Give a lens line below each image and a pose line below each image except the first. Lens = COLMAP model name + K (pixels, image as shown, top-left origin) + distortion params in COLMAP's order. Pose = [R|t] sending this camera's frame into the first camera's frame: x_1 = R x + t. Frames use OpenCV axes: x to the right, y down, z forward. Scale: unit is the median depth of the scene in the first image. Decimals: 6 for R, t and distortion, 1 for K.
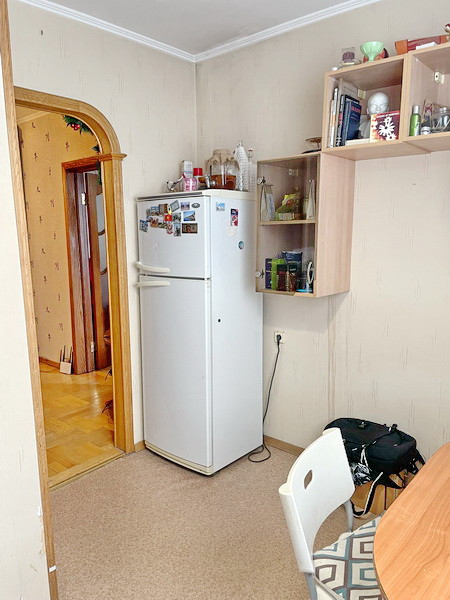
lens RADIAL K [[453.3, 0, 222.3], [0, 453.3, 305.2], [0, 0, 1]] dist [0.074744, -0.100102]
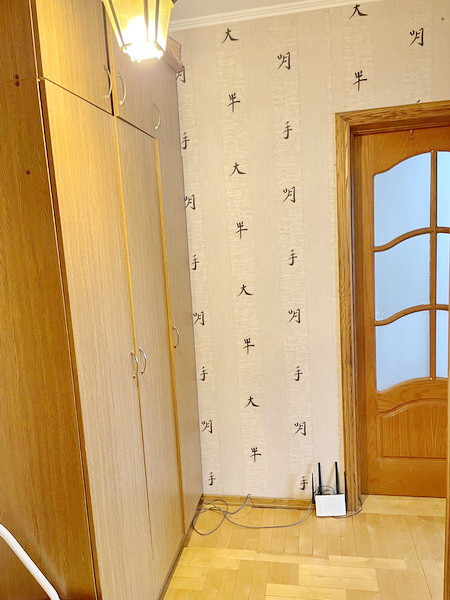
lens RADIAL K [[453.3, 0, 225.1], [0, 453.3, 303.6], [0, 0, 1]] dist [0.074744, -0.100102]
pose [[0.864044, -0.117263, 0.489569, -1.287487], [0.126624, 0.991851, 0.014090, -0.220822], [-0.487232, 0.049817, 0.871850, 1.112752]]
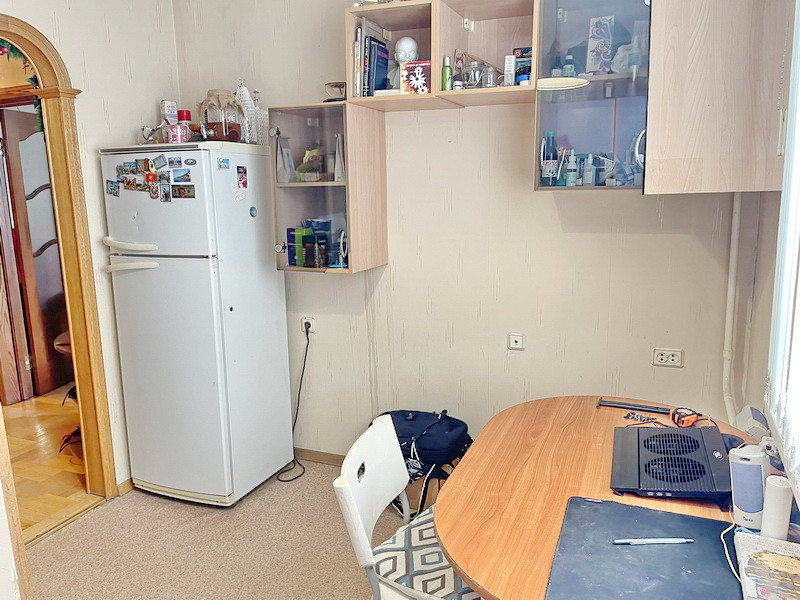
lens RADIAL K [[604.4, 0, 405.9], [0, 604.4, 299.9], [0, 0, 1]] dist [0.074744, -0.100102]
pose [[0.949285, -0.064632, 0.307702, -0.042966], [0.058319, 0.997857, 0.029679, 0.004535], [-0.308961, -0.010229, 0.951020, -0.094608]]
